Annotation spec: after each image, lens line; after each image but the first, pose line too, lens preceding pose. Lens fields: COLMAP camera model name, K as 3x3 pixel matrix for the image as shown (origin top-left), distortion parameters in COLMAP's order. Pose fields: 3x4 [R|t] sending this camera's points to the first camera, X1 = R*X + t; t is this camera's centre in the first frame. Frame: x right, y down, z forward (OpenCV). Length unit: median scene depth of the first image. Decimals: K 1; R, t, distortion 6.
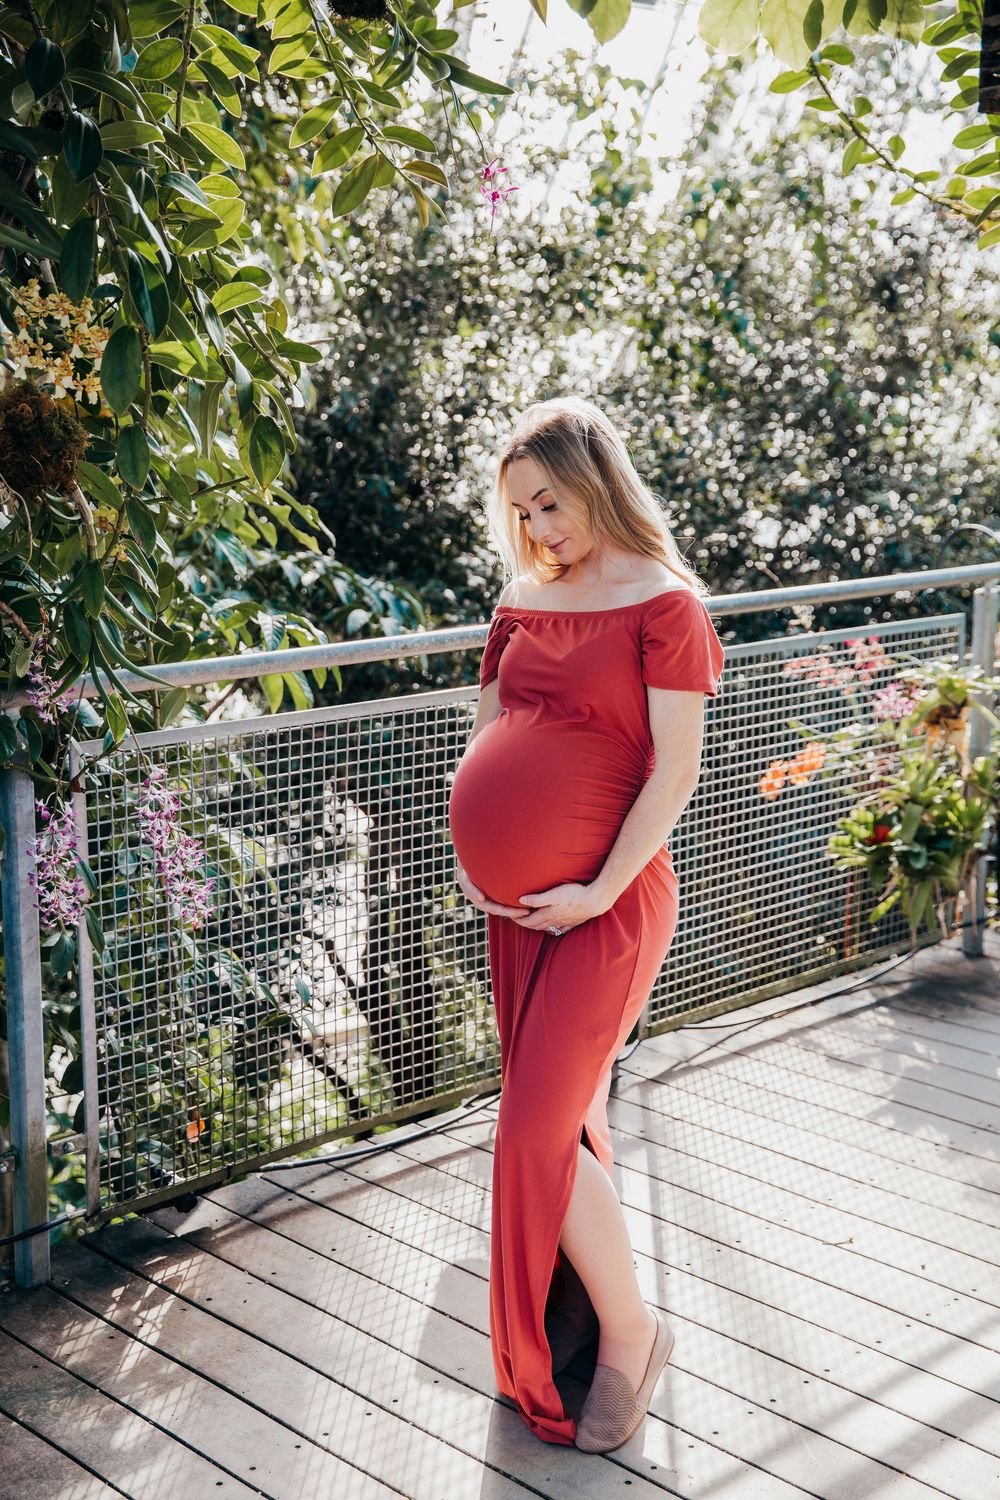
lens RADIAL K [[1988.6, 0, 500.0], [0, 1988.6, 750.0], [0, 0, 1]] dist [0.069265, 0.002082]
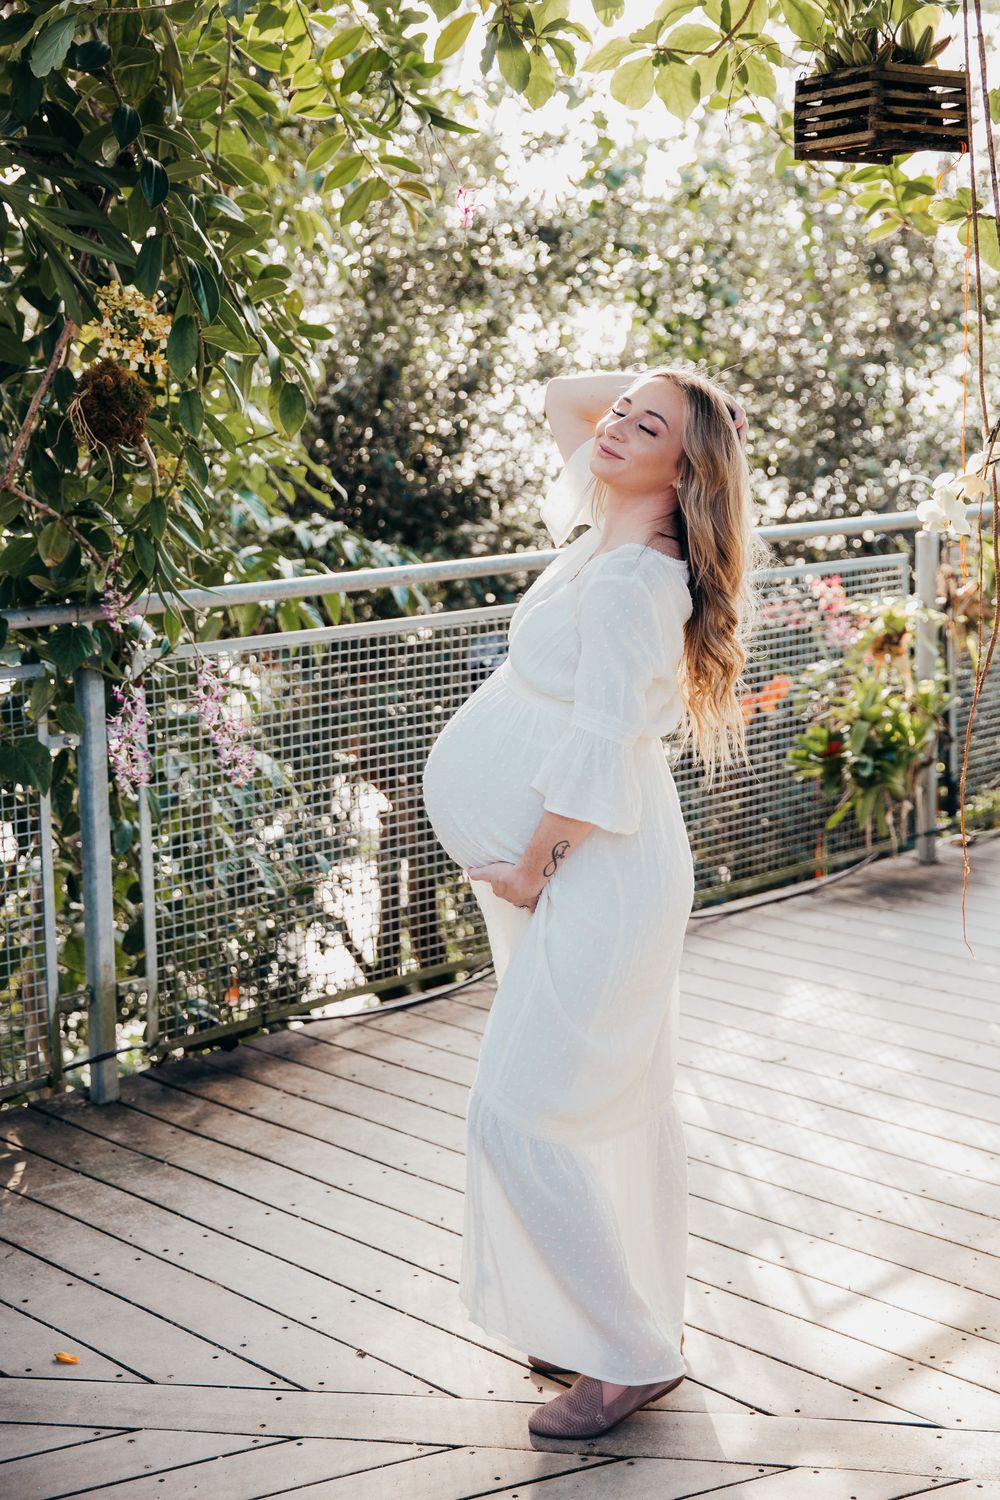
lens RADIAL K [[2179.4, 0, 557.7], [0, 2179.4, 658.0], [0, 0, 1]] dist [0.059483, 0.033394]
pose [[0.999697, -0.018848, 0.015856, 0.016424], [0.019582, 0.998678, -0.047524, 0.046366], [-0.014939, 0.047820, 0.998744, -0.229910]]
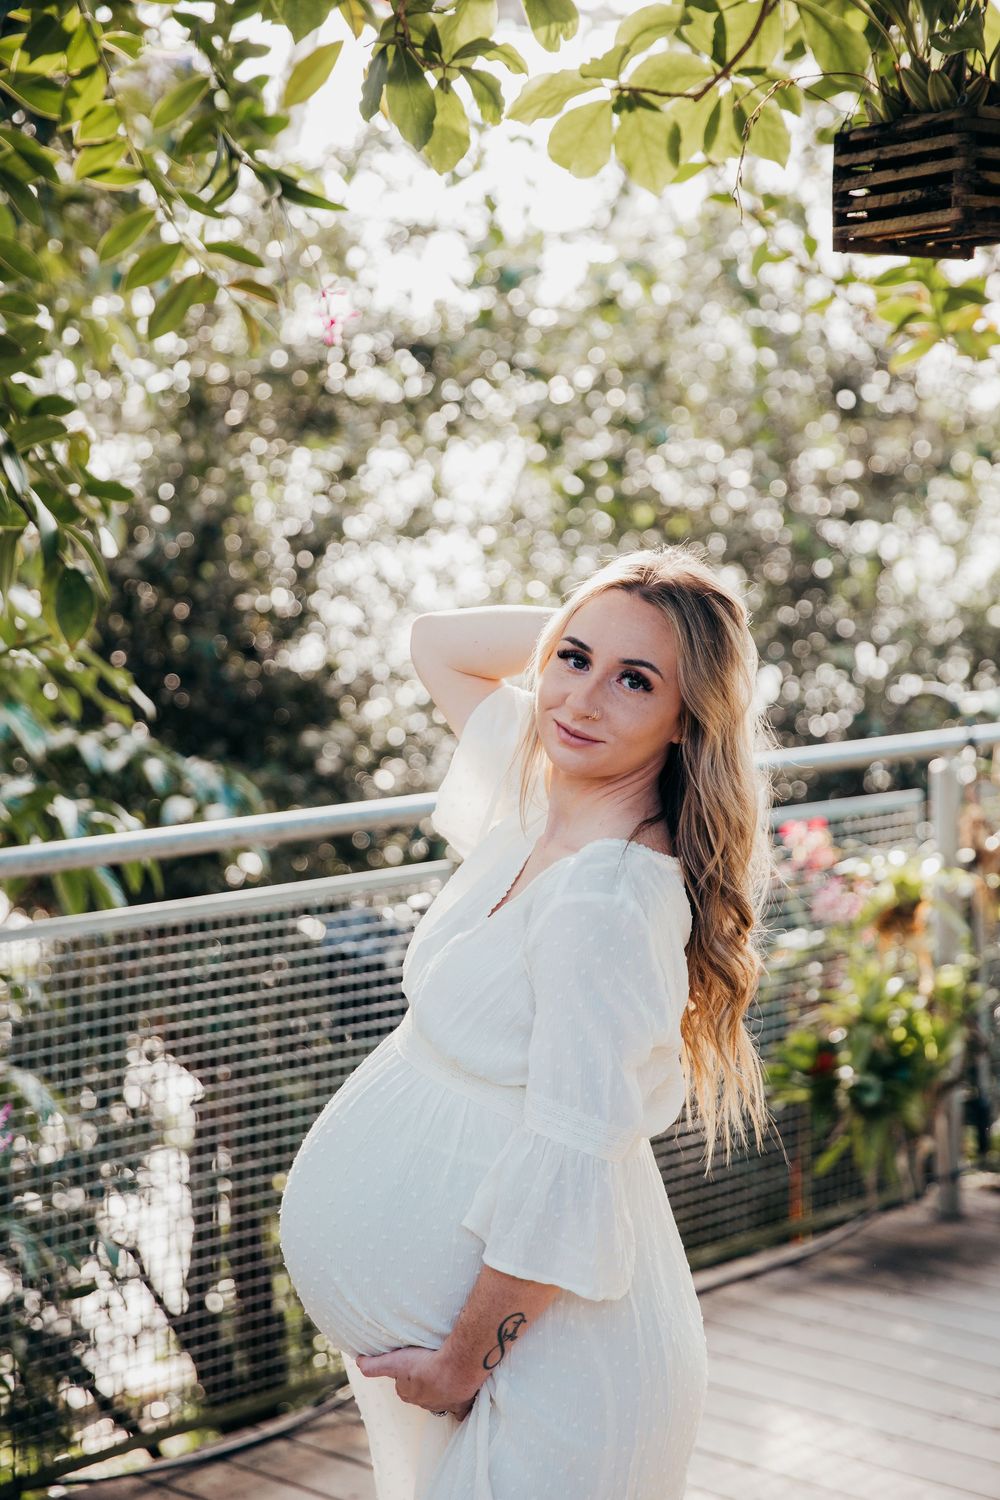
lens RADIAL K [[2718.4, 0, 500.0], [0, 2718.4, 750.0], [0, 0, 1]] dist [0.152666, 0.206281]
pose [[0.998776, -0.012153, 0.047954, 0.006671], [0.016541, 0.995604, -0.092188, 0.015380], [-0.046623, 0.092868, 0.994586, -0.113594]]
